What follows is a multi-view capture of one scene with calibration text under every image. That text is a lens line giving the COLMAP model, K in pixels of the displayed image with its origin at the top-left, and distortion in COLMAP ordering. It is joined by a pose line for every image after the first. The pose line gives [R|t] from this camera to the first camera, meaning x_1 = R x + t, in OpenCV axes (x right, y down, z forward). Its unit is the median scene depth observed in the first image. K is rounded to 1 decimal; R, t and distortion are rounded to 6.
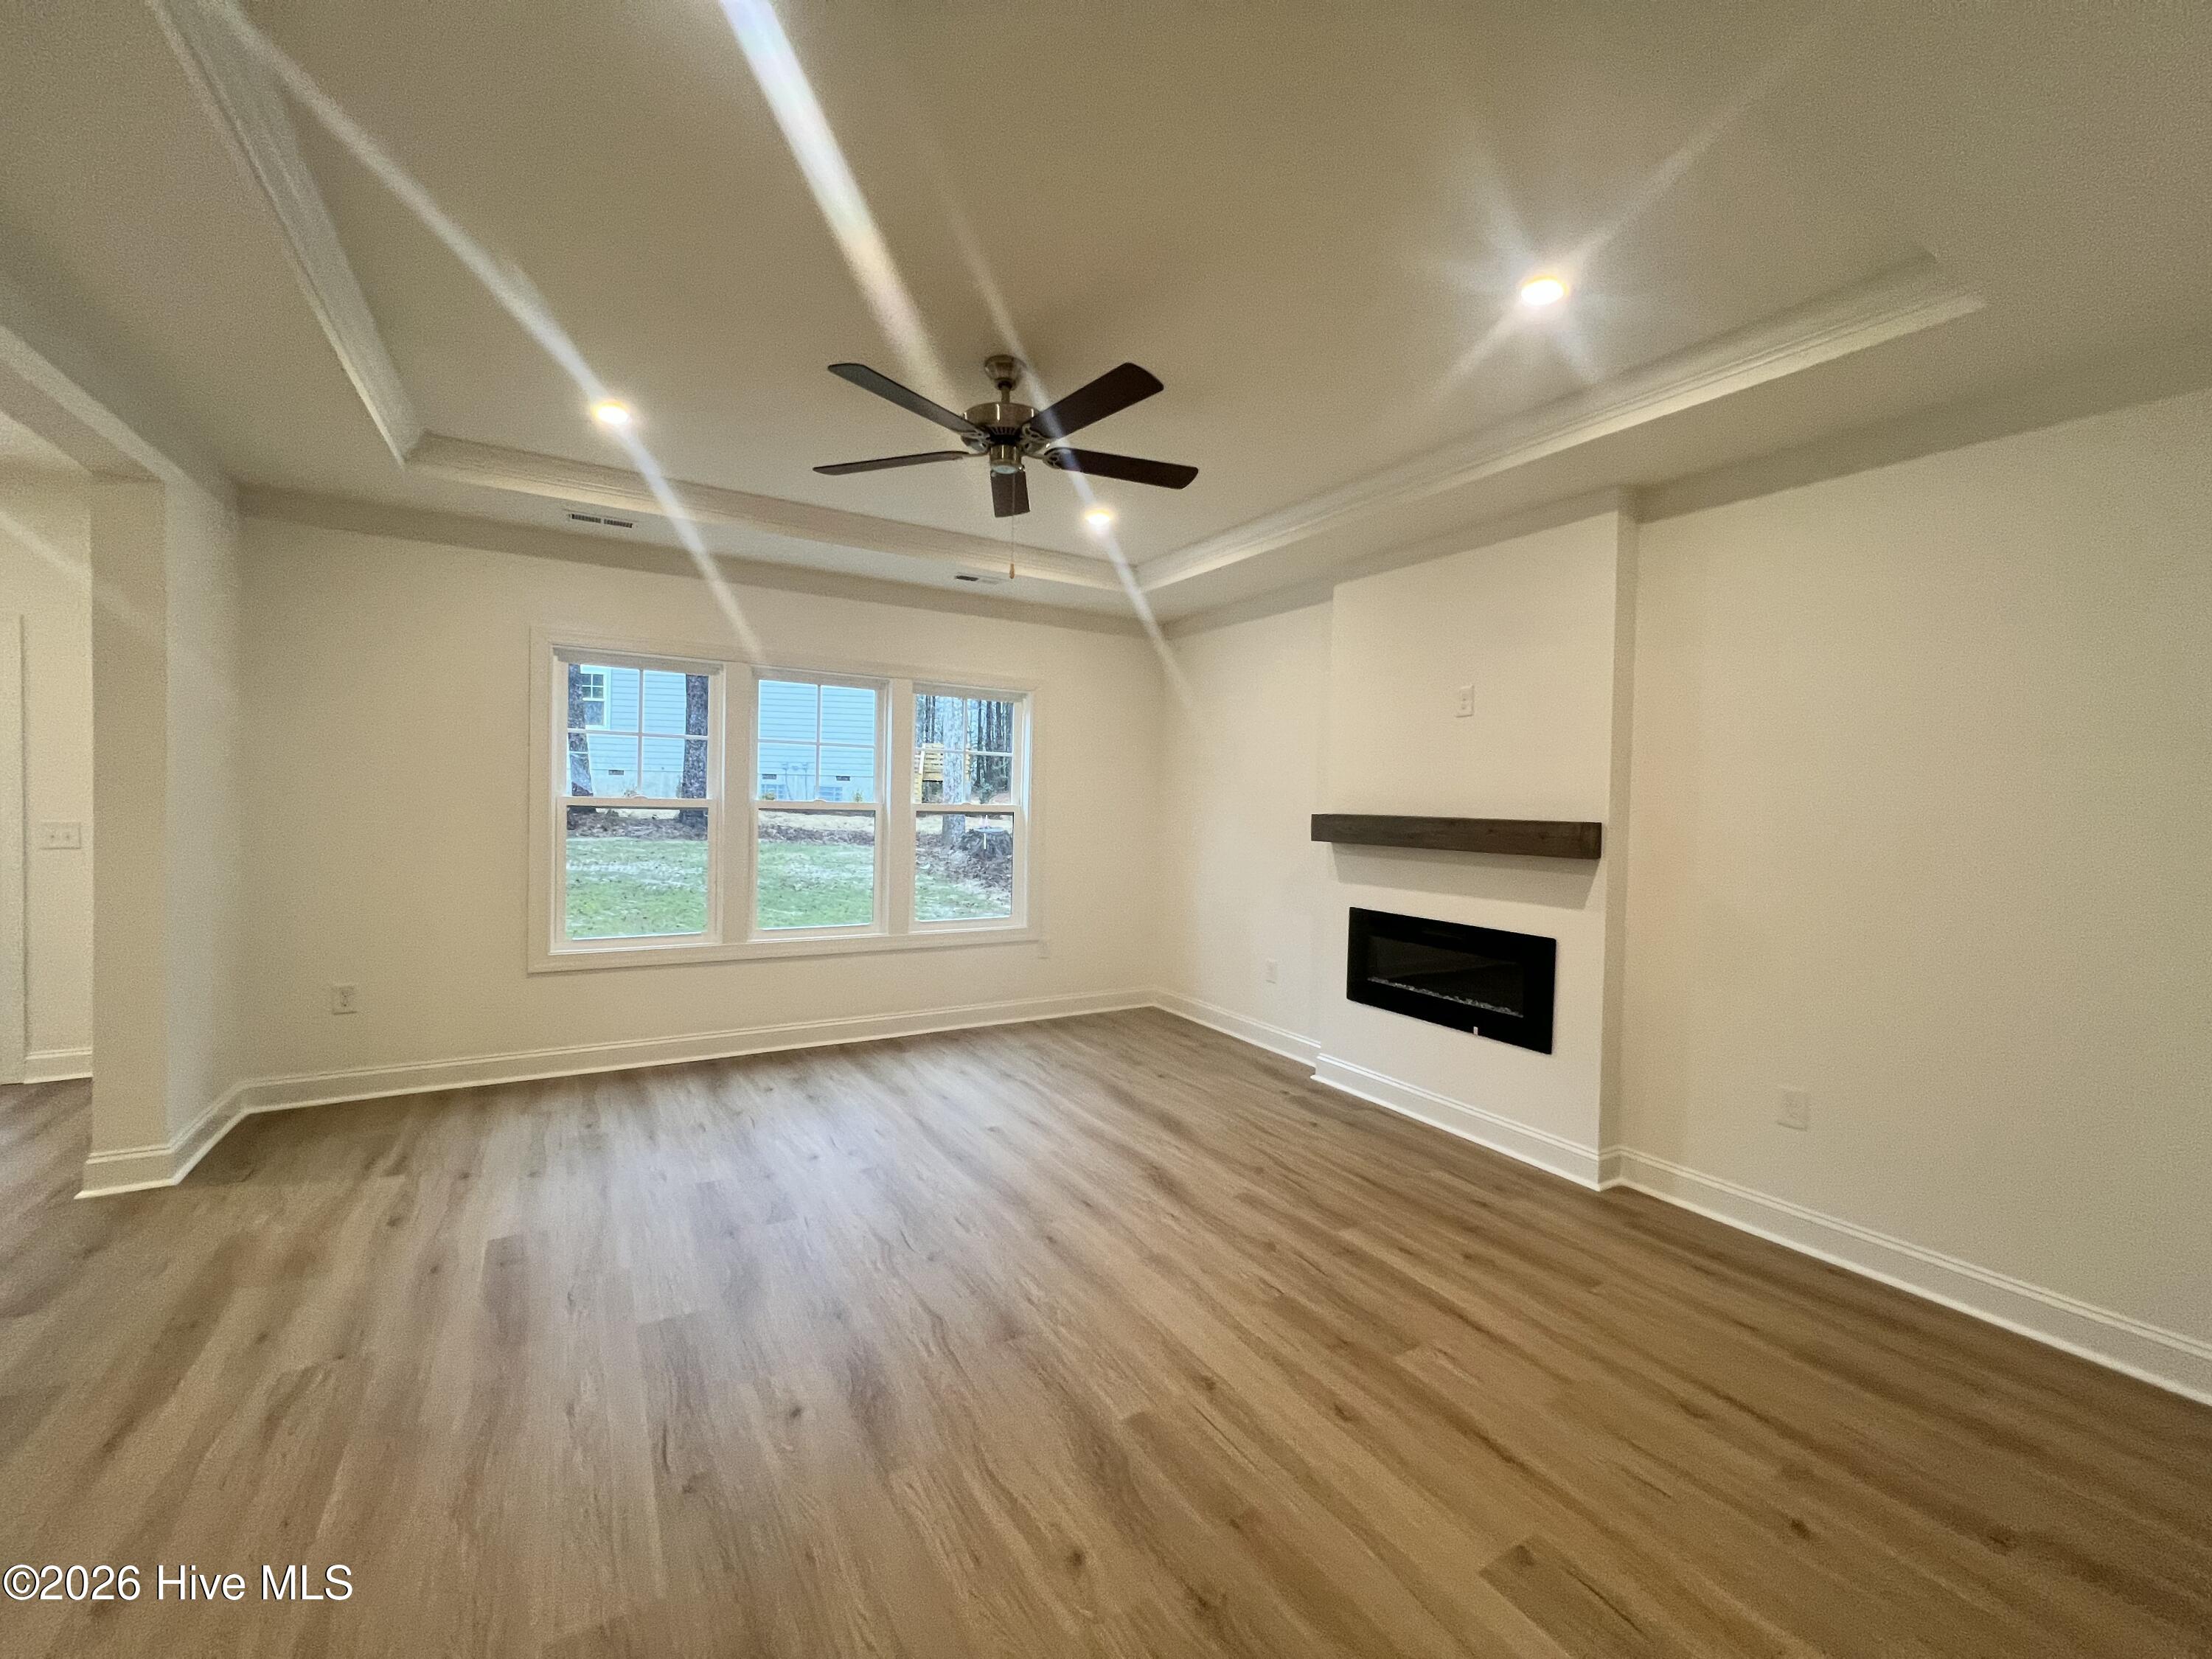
lens RADIAL K [[885.3, 0, 1103.0], [0, 885.3, 824.3], [0, 0, 1]] dist [-0.003017, 0.000840]
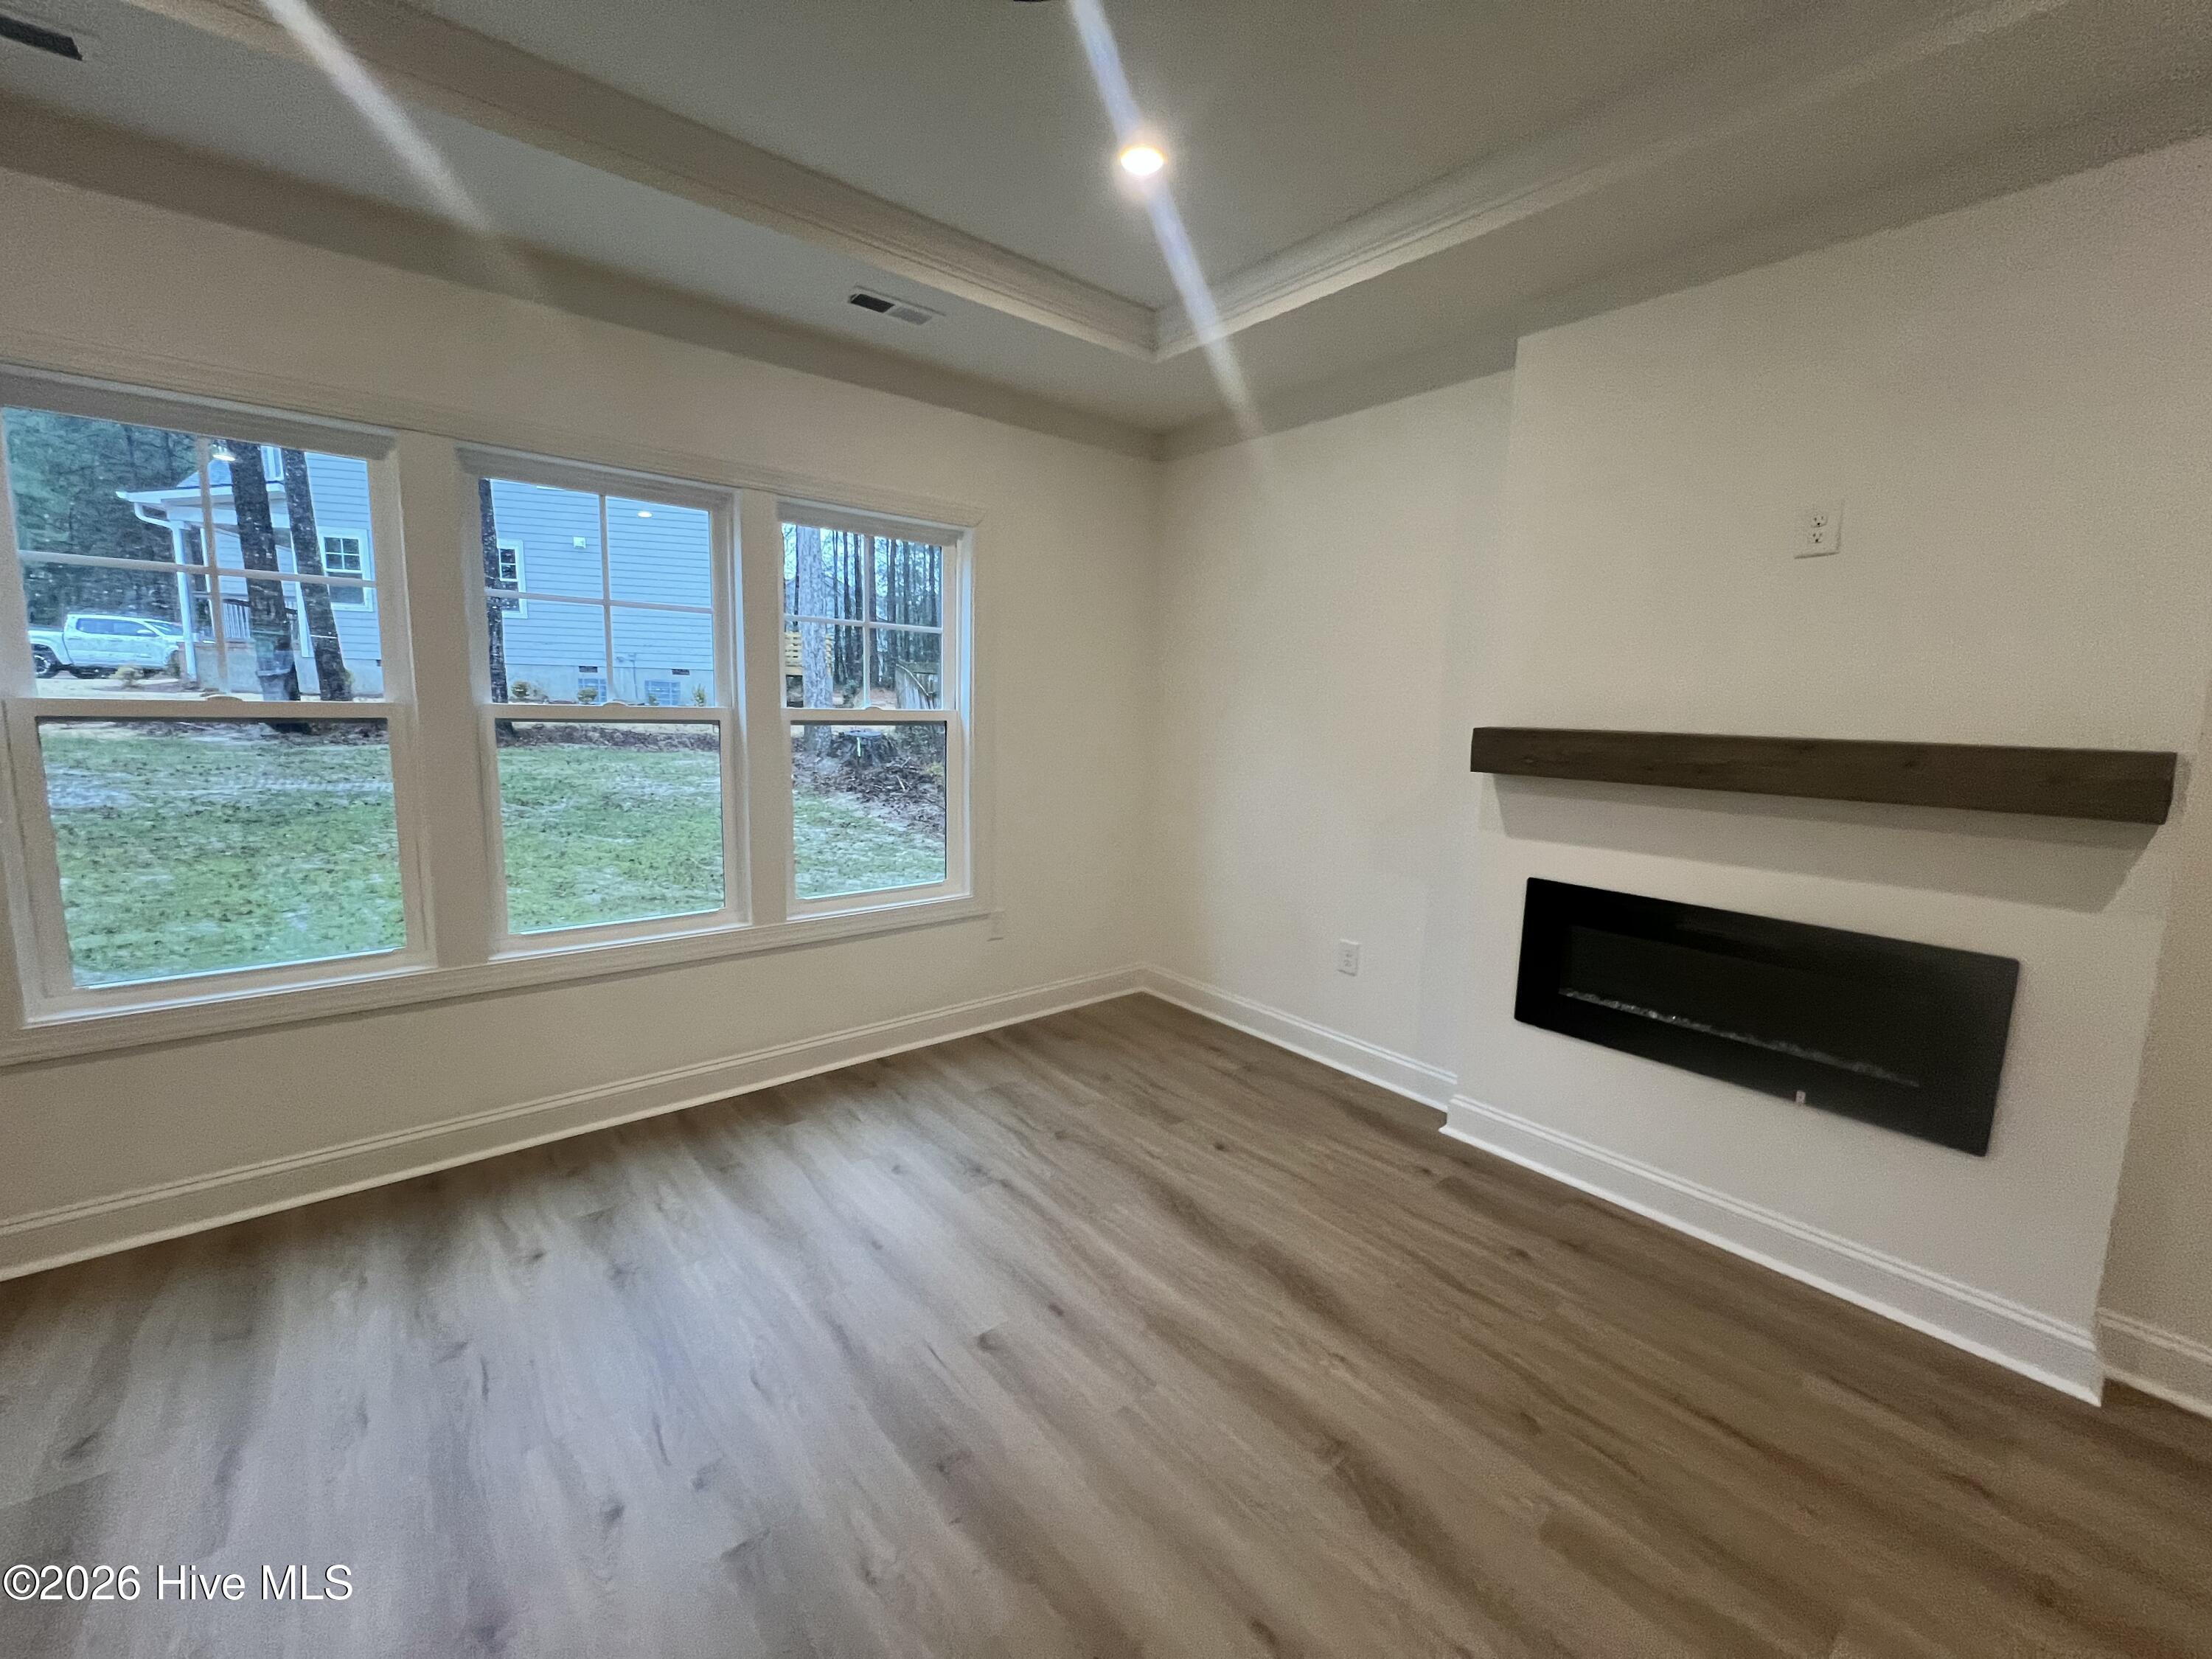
lens RADIAL K [[885.3, 0, 1105.1], [0, 885.3, 824.3], [0, 0, 1]] dist [-0.003017, 0.000840]
pose [[0.988218, -0.020390, 0.151687, -0.118014], [0.002796, 0.993326, 0.115306, -0.018020], [-0.153026, -0.113523, 0.981680, 0.468070]]
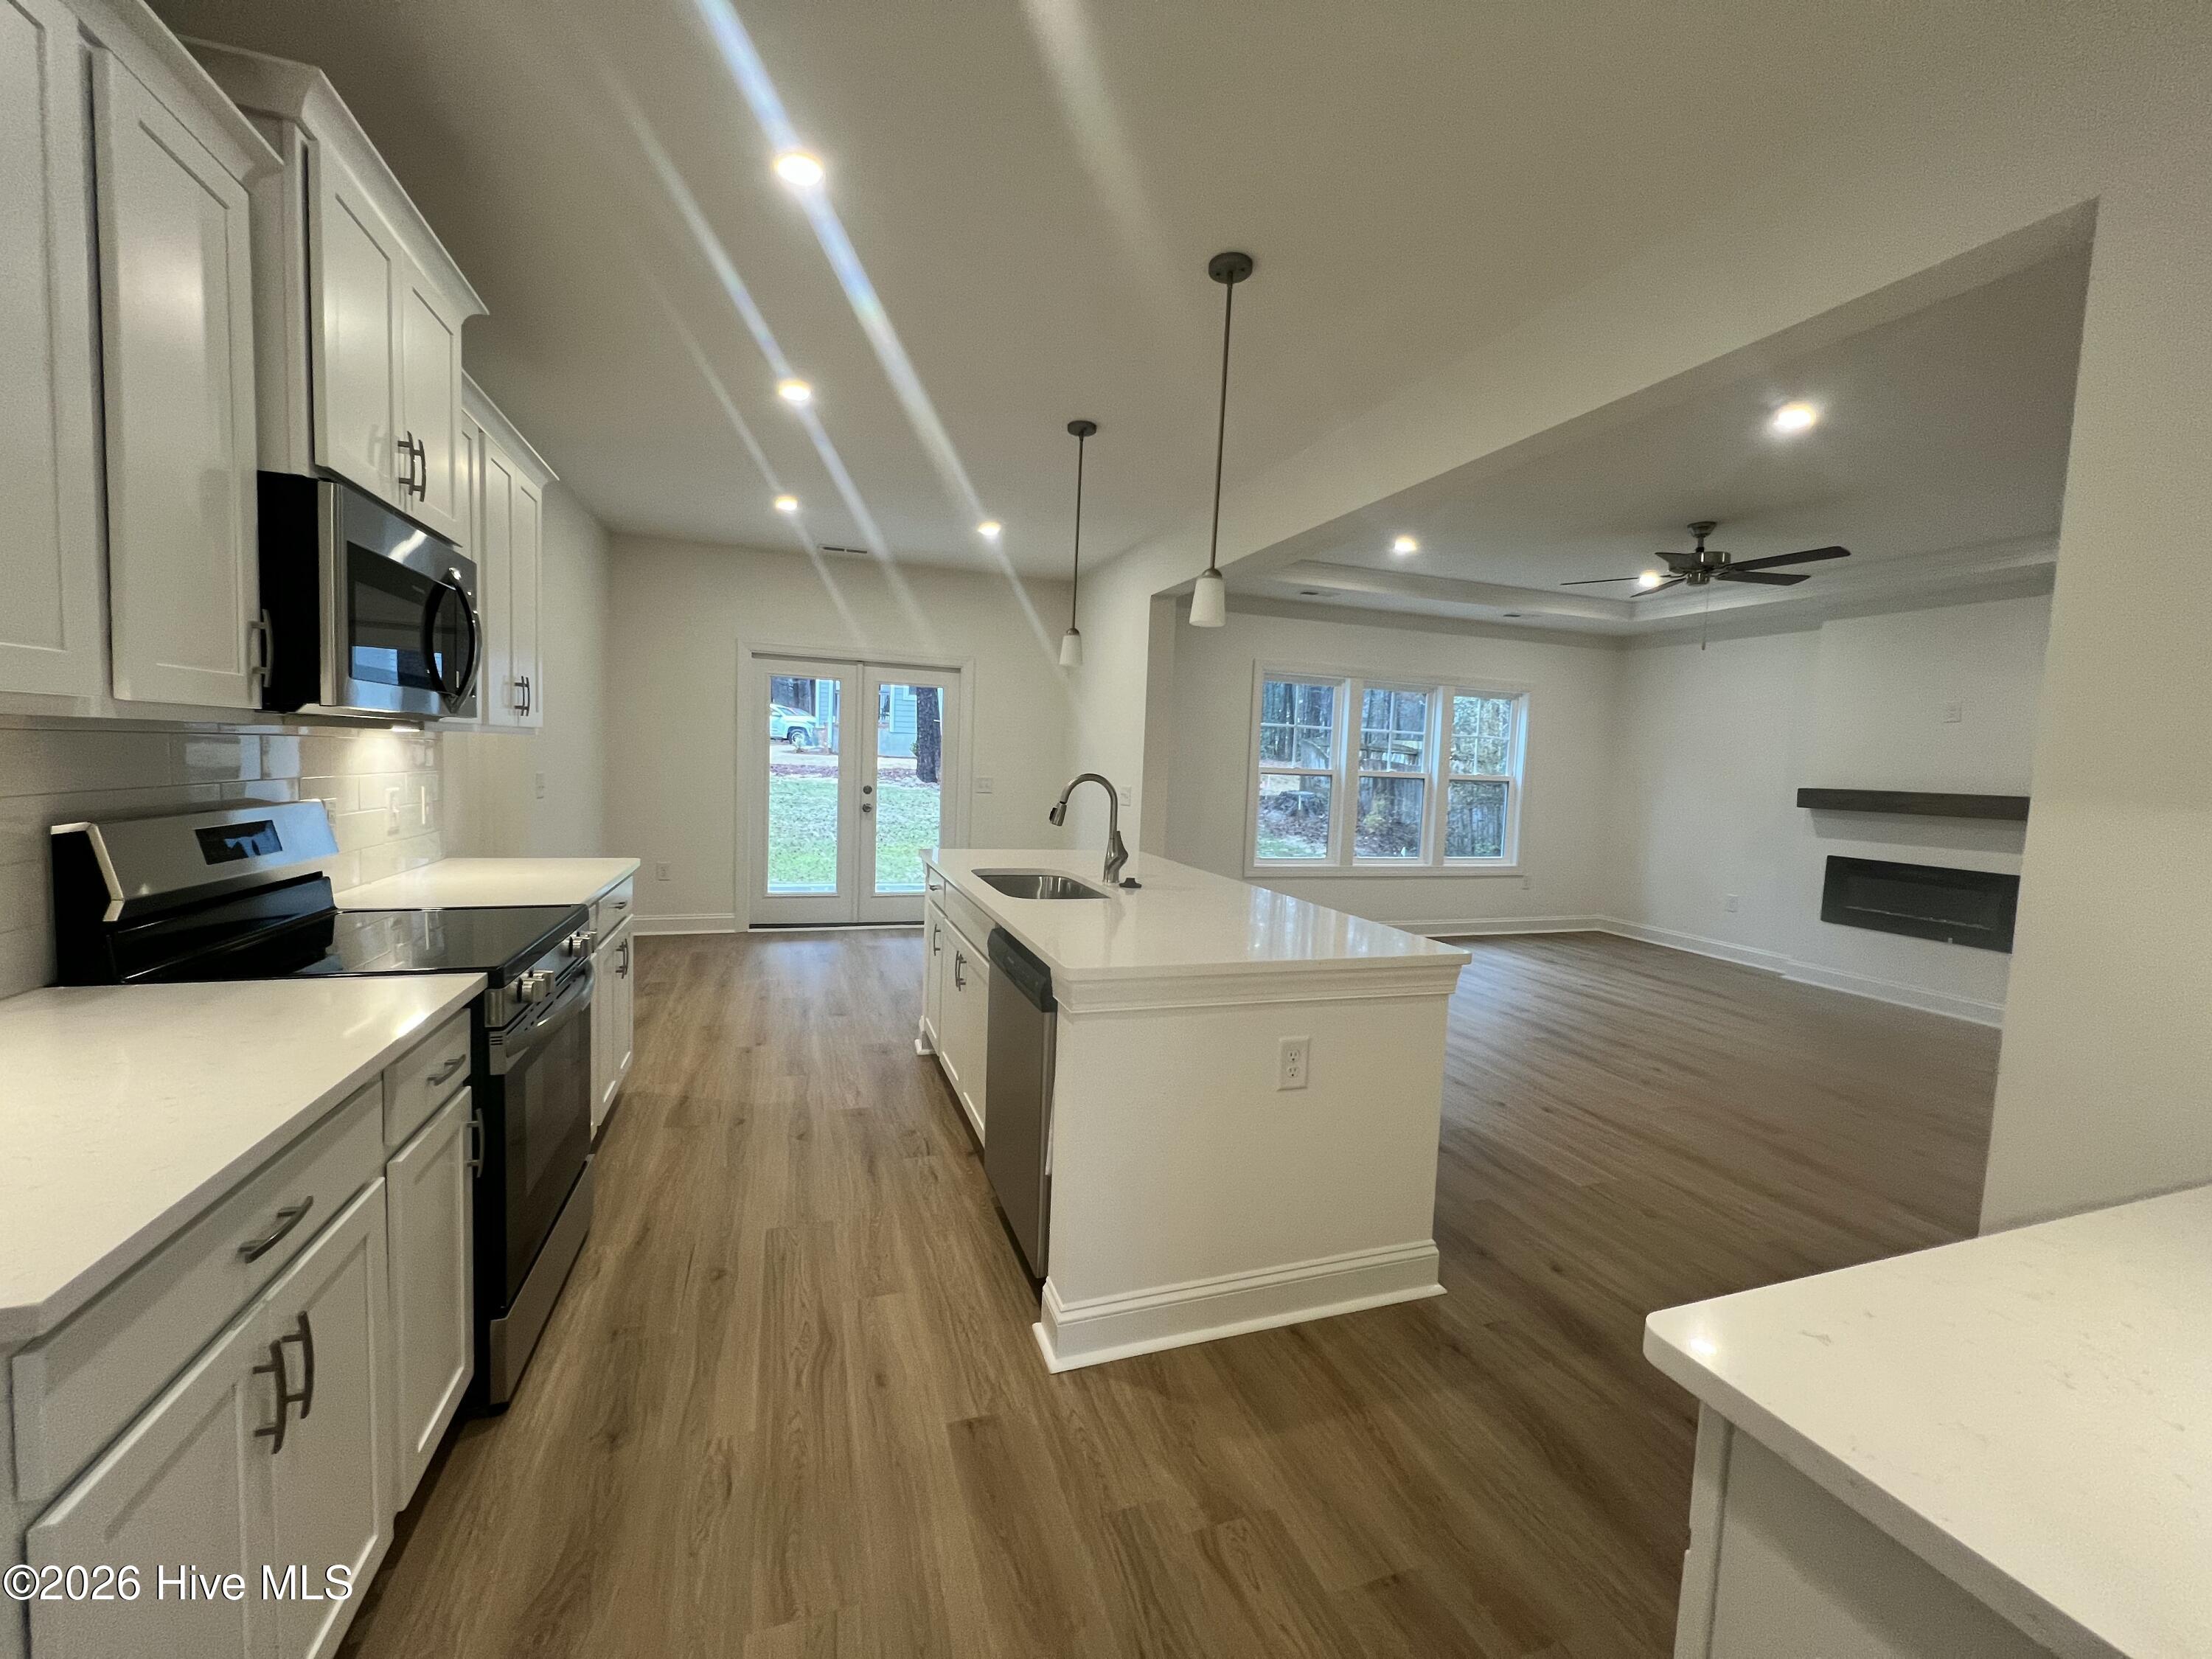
lens RADIAL K [[885.3, 0, 1101.5], [0, 885.3, 825.0], [0, 0, 1]] dist [-0.003017, 0.000840]
pose [[0.978788, 0.029470, -0.202743, -0.600738], [-0.020719, 0.998765, 0.045153, 0.007092], [0.203823, -0.039995, 0.978190, -0.639000]]
